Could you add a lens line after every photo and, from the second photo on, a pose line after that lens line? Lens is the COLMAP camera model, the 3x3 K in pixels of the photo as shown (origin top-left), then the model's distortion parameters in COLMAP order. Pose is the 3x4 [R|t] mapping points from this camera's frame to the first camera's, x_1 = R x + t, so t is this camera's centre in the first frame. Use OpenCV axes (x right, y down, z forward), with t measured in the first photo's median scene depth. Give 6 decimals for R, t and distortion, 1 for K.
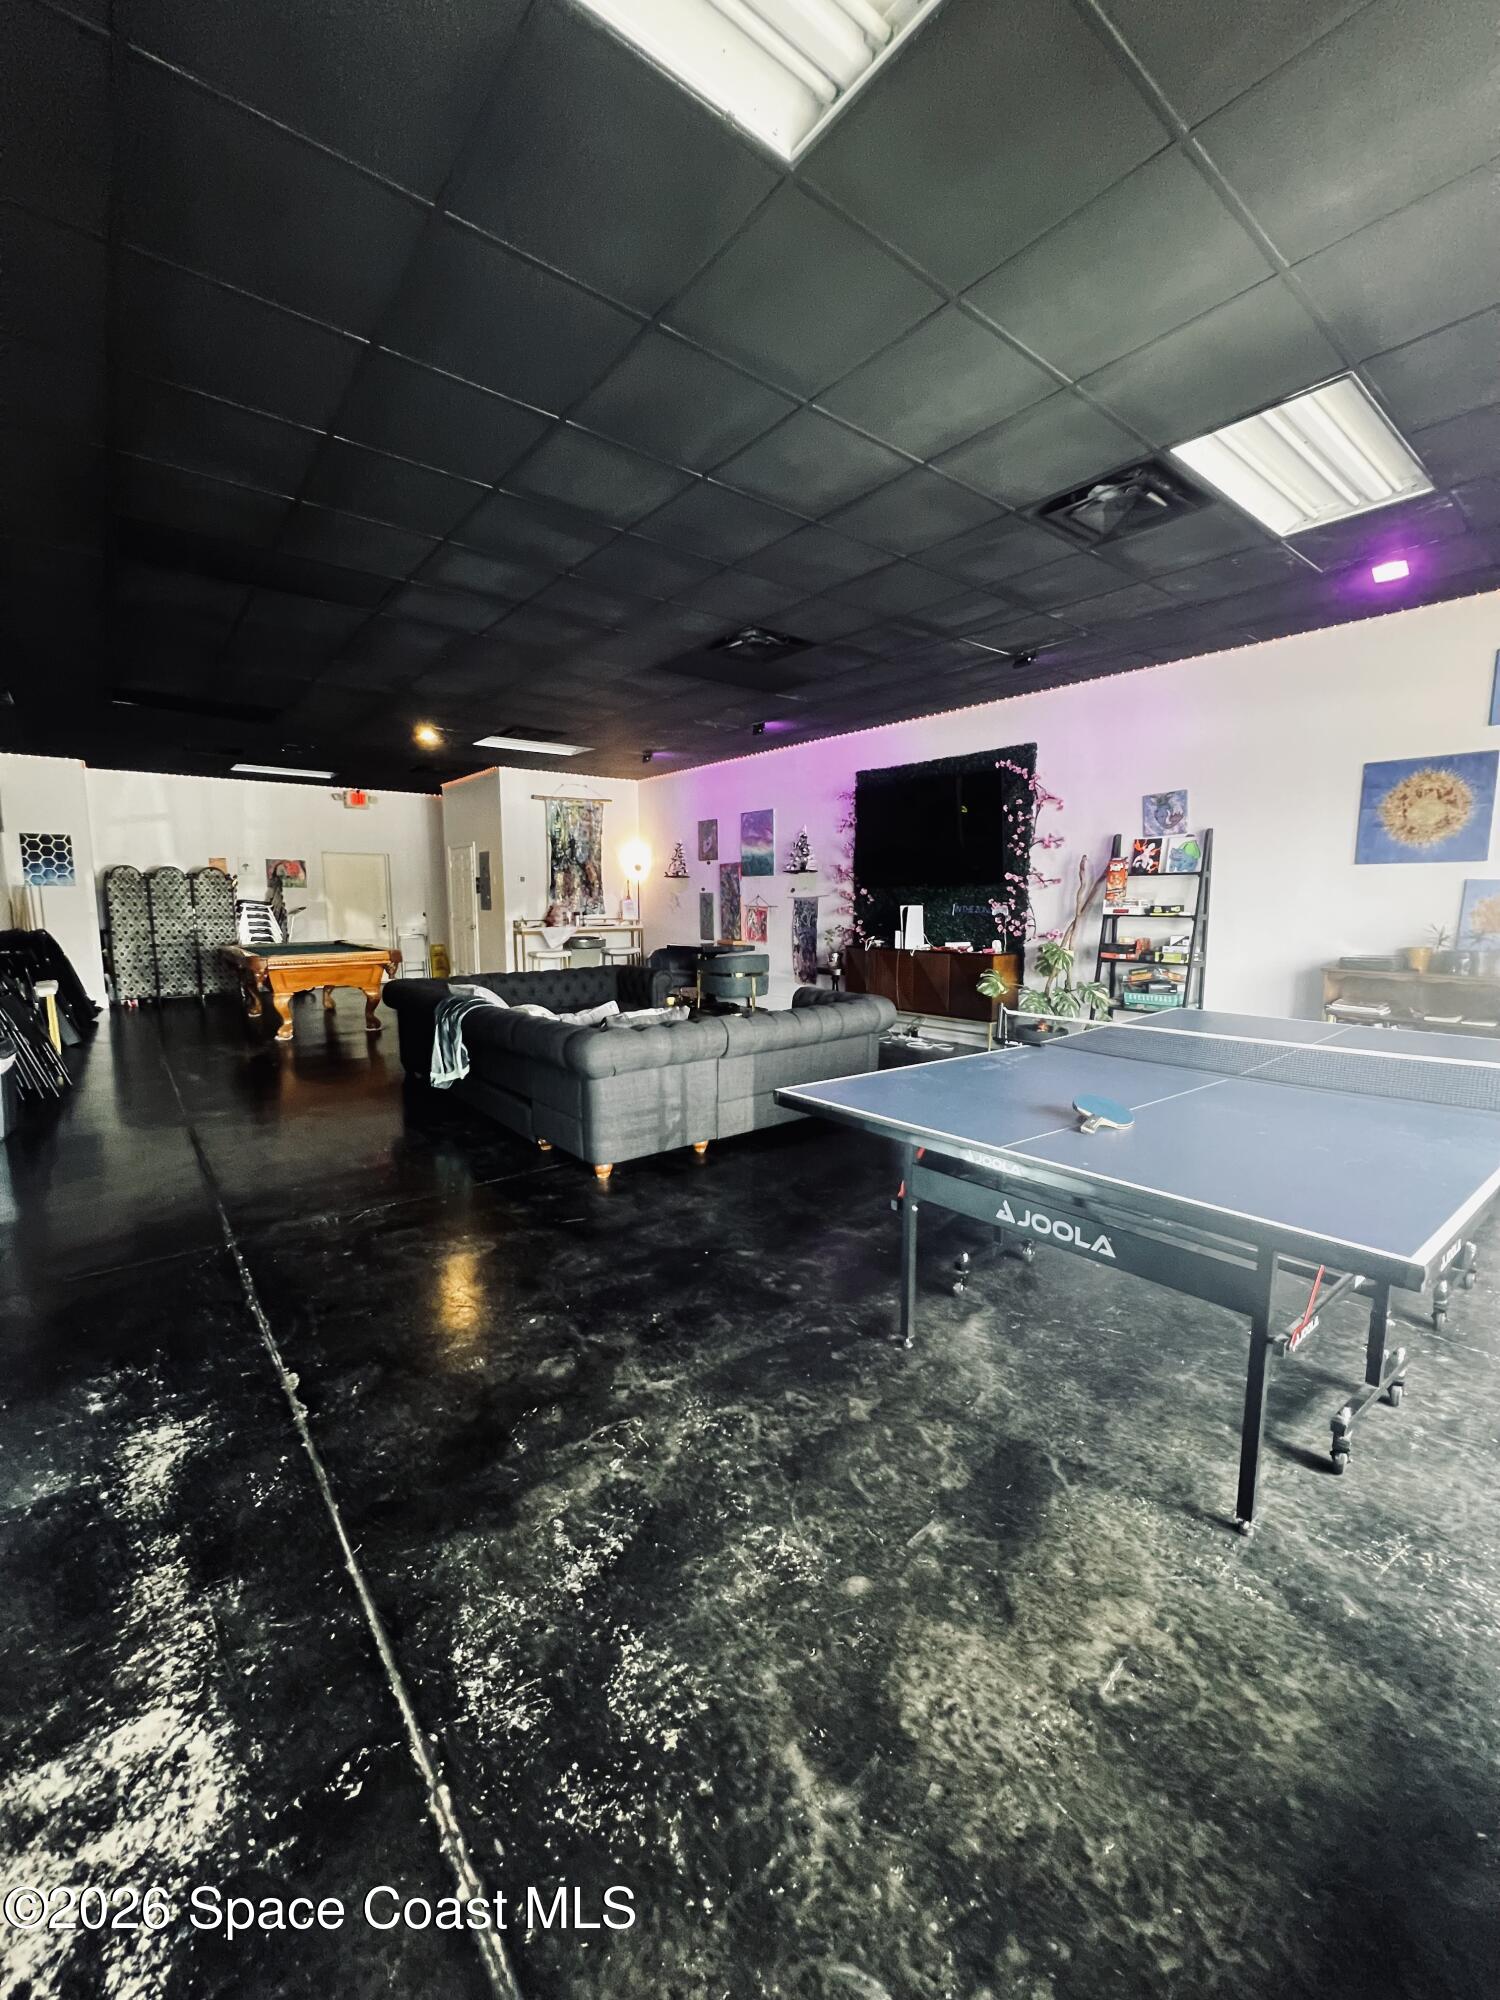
lens RADIAL K [[795.3, 0, 754.4], [0, 795.3, 992.1], [0, 0, 1]] dist [-0.001921, 0.000353]
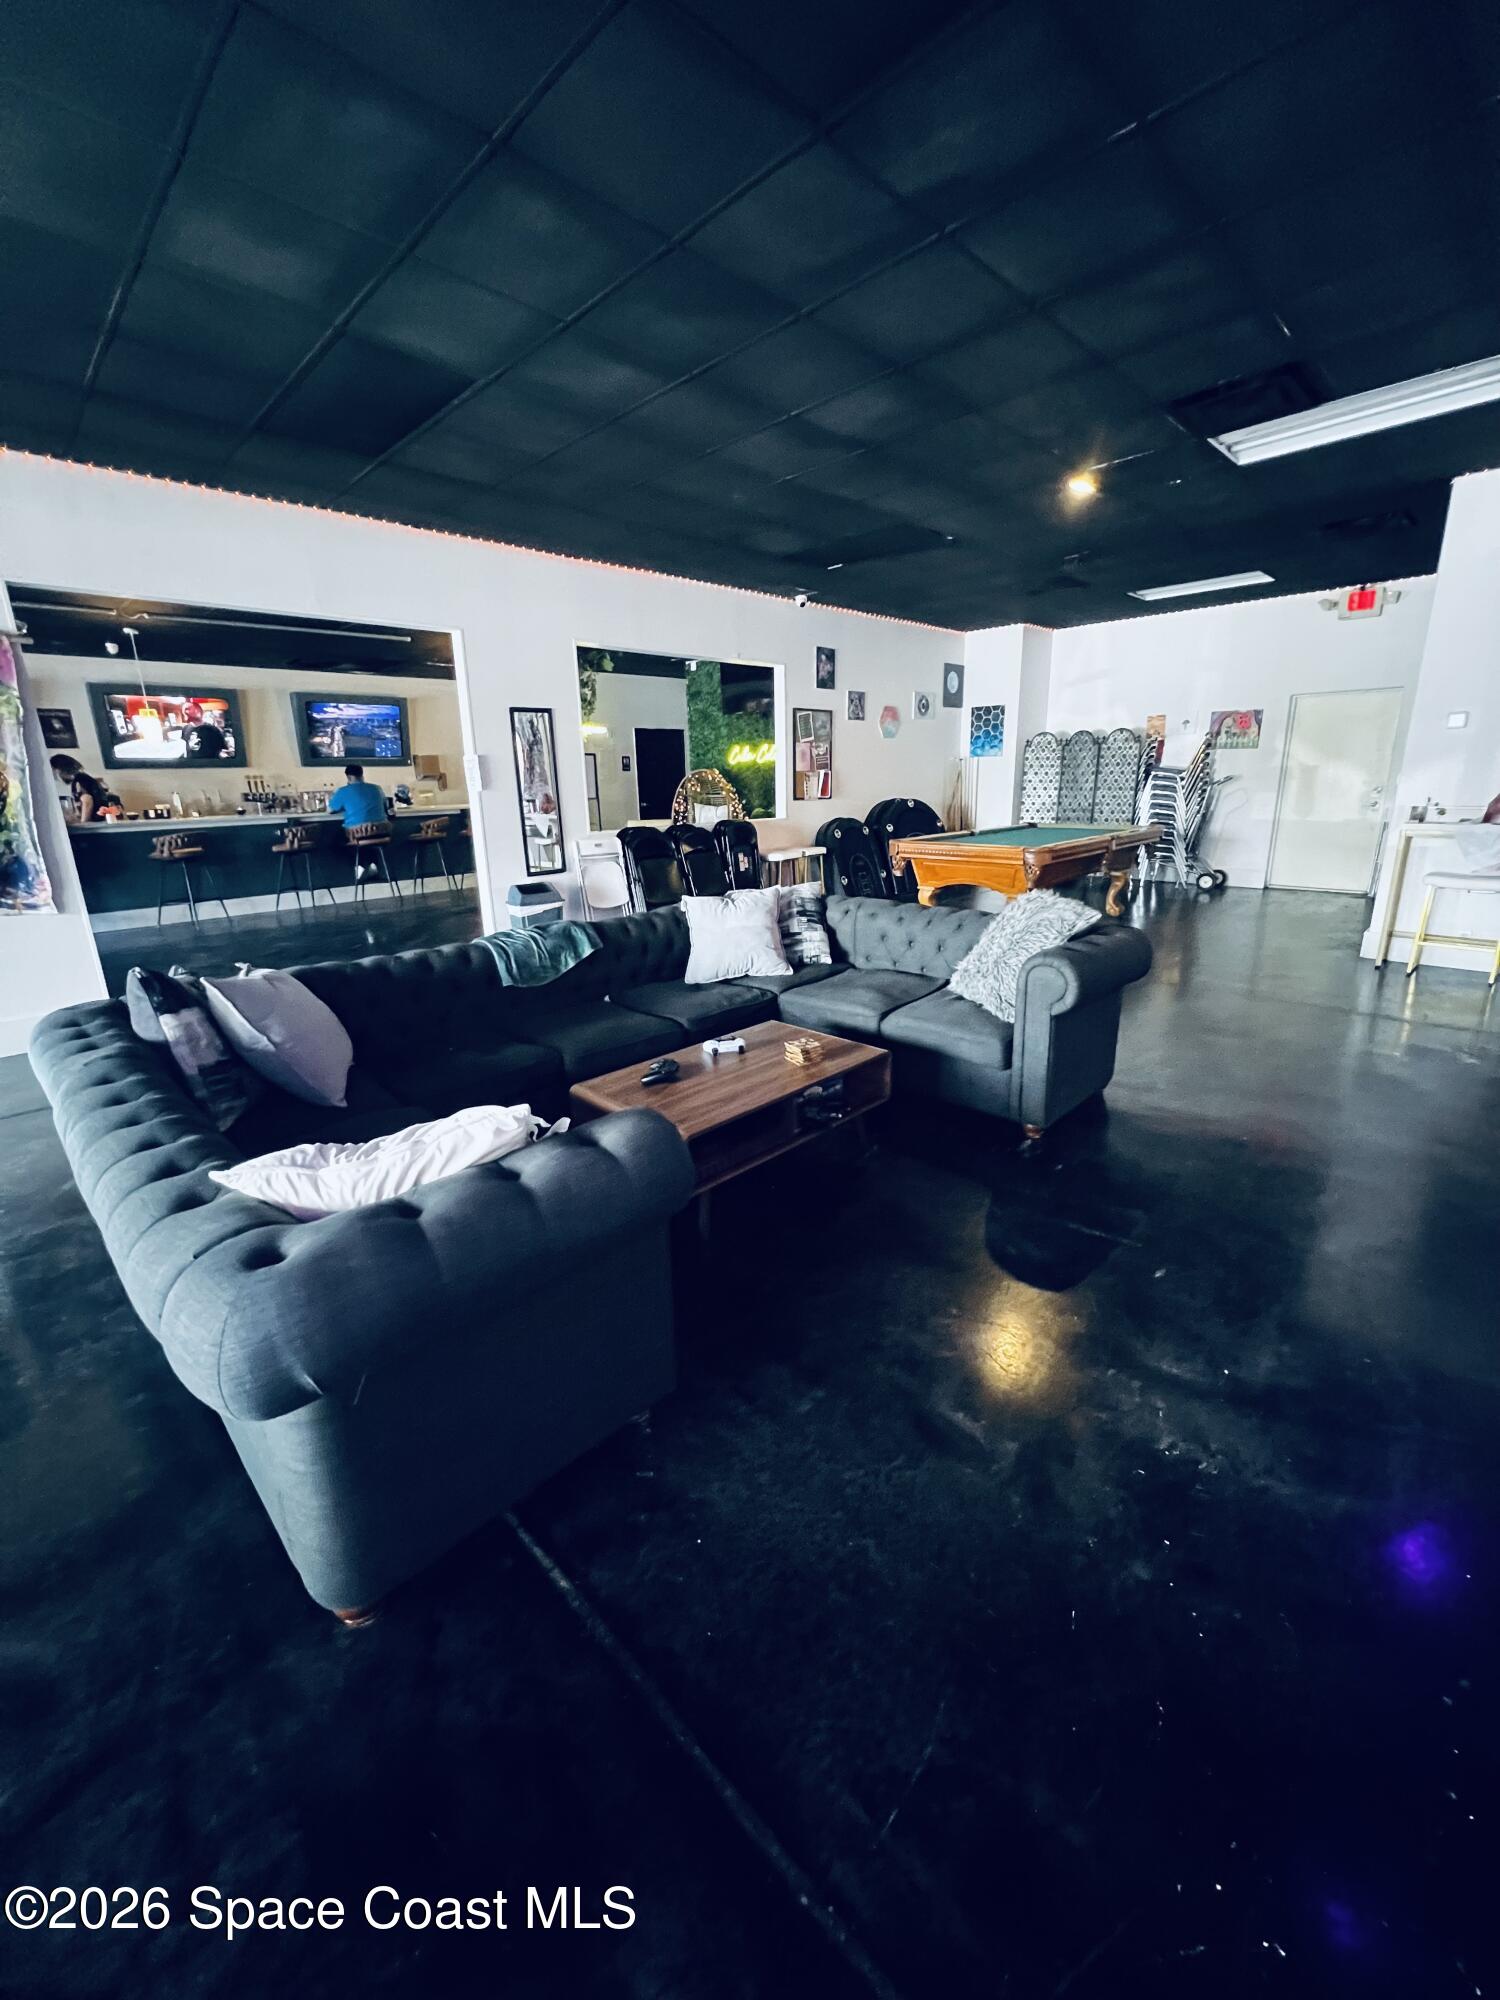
lens RADIAL K [[795.3, 0, 752.2], [0, 795.3, 991.3], [0, 0, 1]] dist [-0.001921, 0.000353]
pose [[0.093505, 0.263390, -0.960147, 0.273950], [-0.095370, 0.962307, 0.254695, -0.102726], [0.991041, 0.067754, 0.115100, 0.834497]]
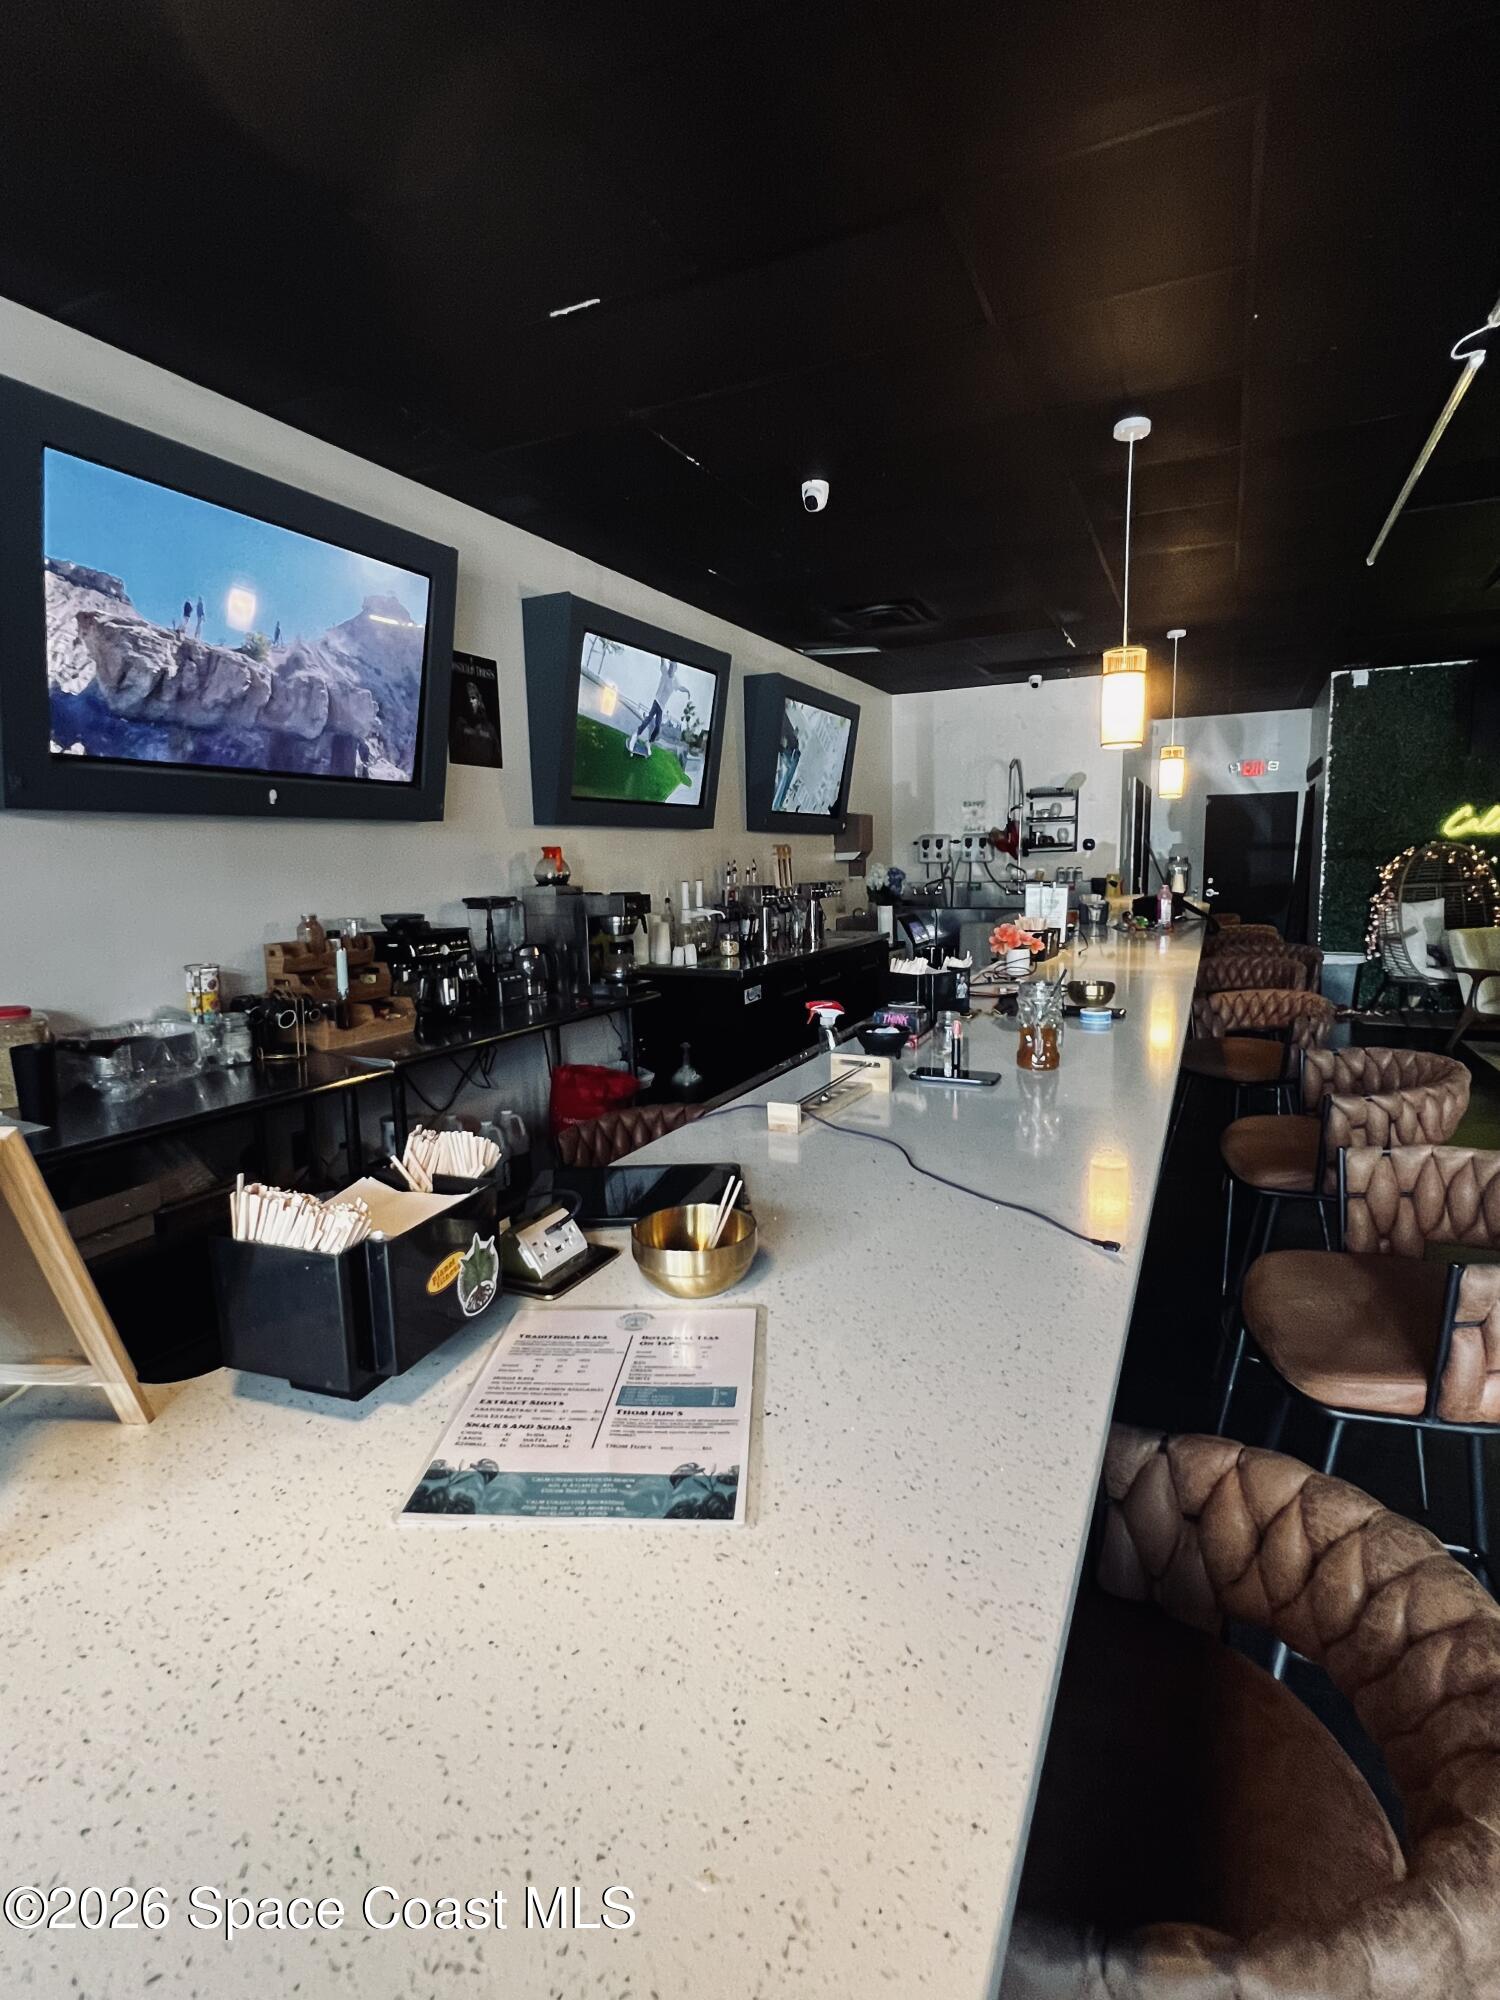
lens RADIAL K [[963.8, 0, 749.6], [0, 963.8, 991.8], [0, 0, 1]] dist [-0.003141, 0.001036]
pose [[0.409016, 0.123889, -0.904078, -0.670933], [-0.090160, 0.991380, 0.095063, 0.026778], [0.908062, 0.042629, 0.416660, -0.333080]]
